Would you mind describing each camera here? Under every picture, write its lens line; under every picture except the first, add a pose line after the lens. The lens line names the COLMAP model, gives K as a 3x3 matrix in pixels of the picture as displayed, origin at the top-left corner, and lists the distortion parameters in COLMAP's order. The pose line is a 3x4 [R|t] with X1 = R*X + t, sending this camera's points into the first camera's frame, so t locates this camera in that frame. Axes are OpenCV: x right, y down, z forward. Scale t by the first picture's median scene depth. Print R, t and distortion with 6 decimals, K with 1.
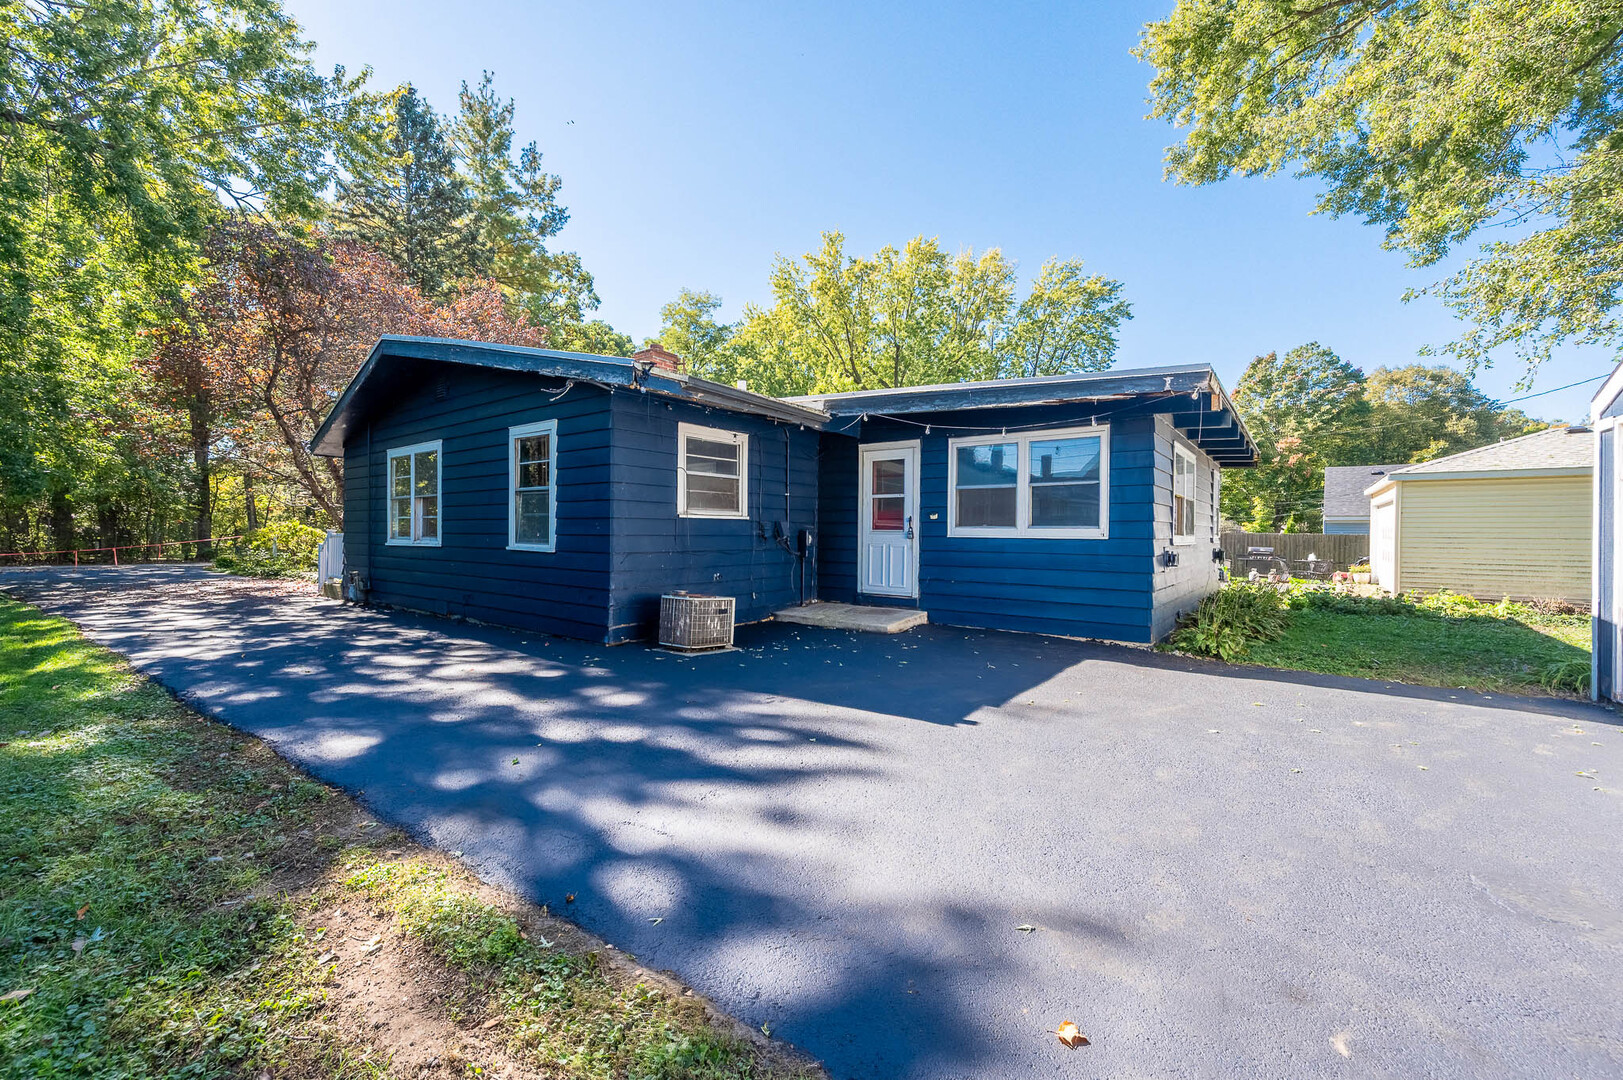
lens RADIAL K [[638.7, 0, 816.0], [0, 638.7, 536.0], [0, 0, 1]] dist [0.002438, 0.000133]
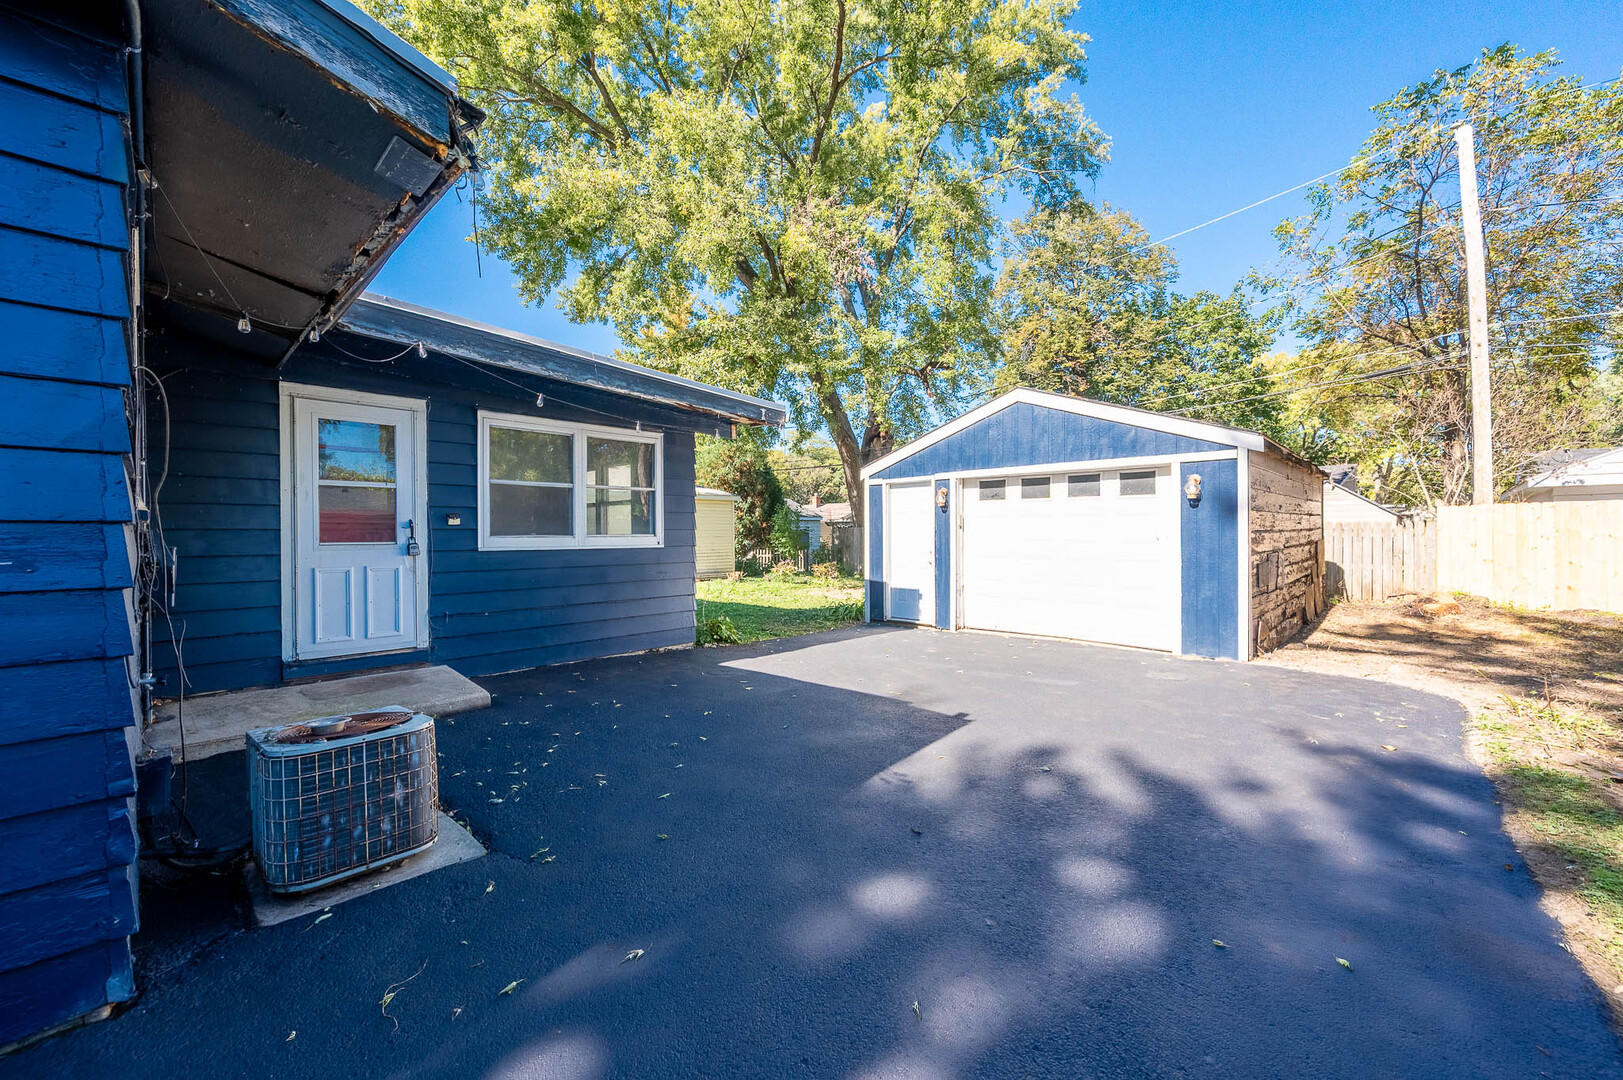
lens RADIAL K [[638.7, 0, 816.0], [0, 638.7, 536.0], [0, 0, 1]] dist [0.002438, 0.000133]
pose [[0.117295, -0.011750, 0.993028, -0.417179], [0.010421, 0.999890, 0.010600, -0.017034], [-0.993042, 0.009105, 0.117405, 0.517370]]
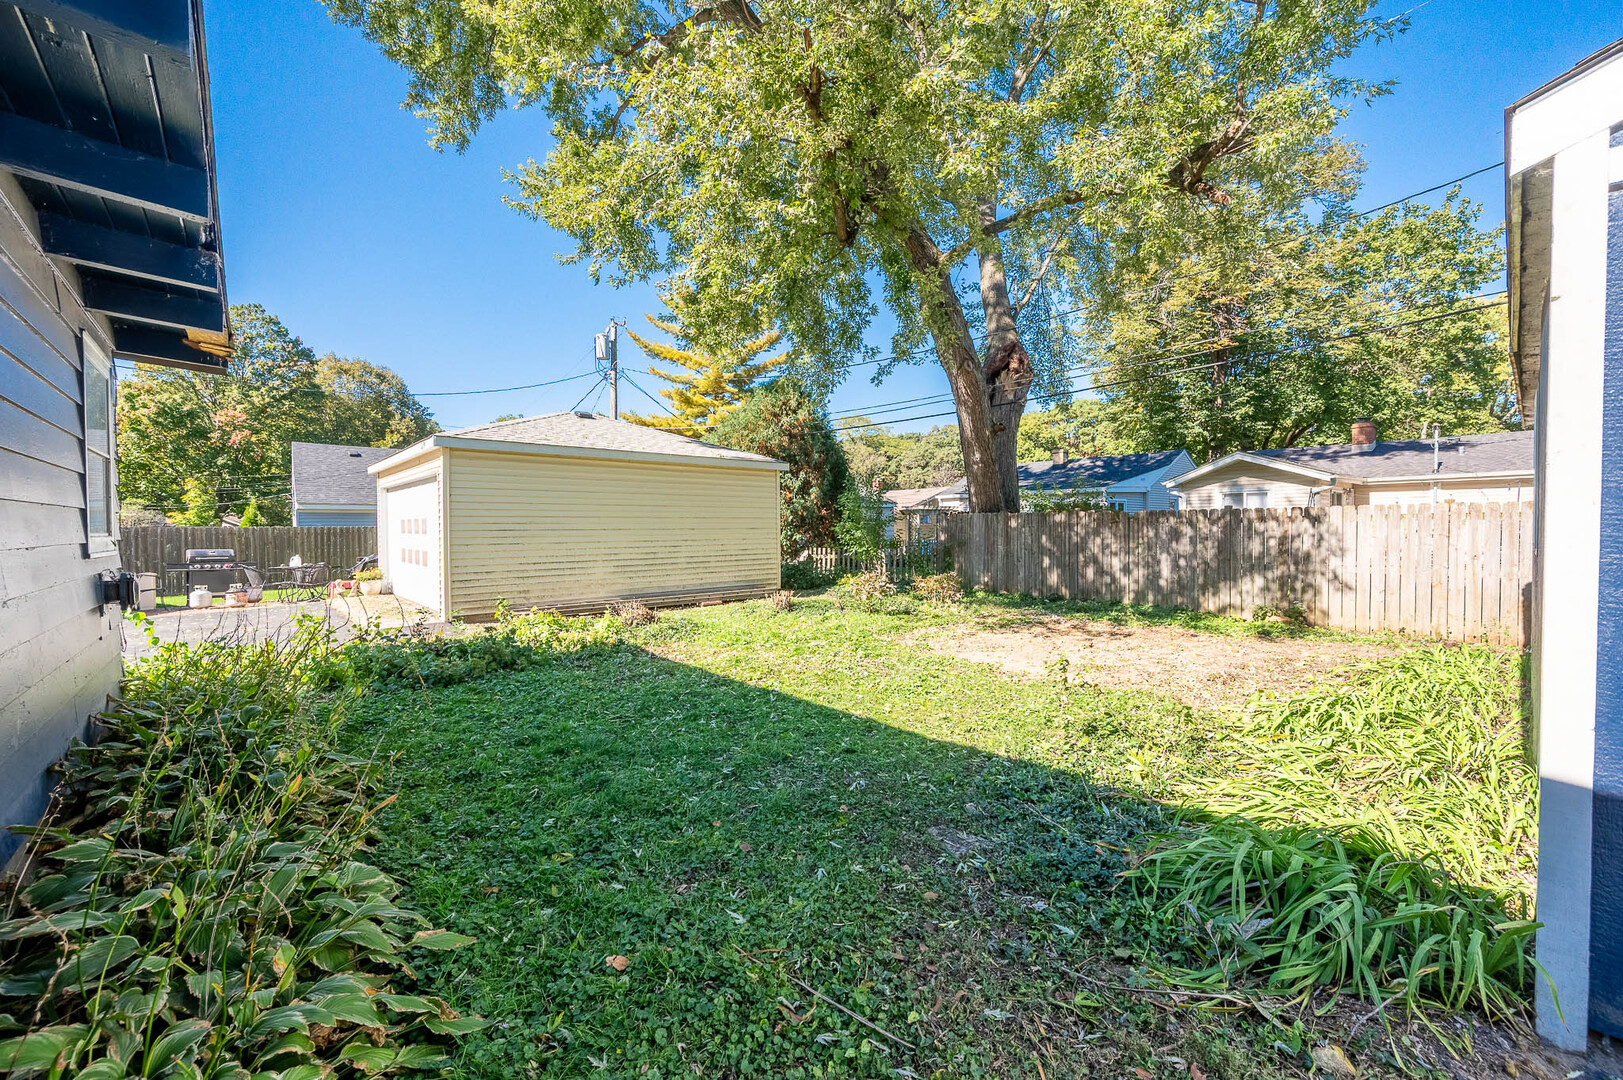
lens RADIAL K [[647.6, 0, 811.5], [0, 647.6, 540.0], [0, 0, 1]] dist [0.001848, 0.000052]
pose [[0.199591, -0.028039, 0.979478, 0.471802], [0.011140, 0.999591, 0.026344, -0.003754], [-0.979816, 0.005654, 0.199821, 0.730421]]
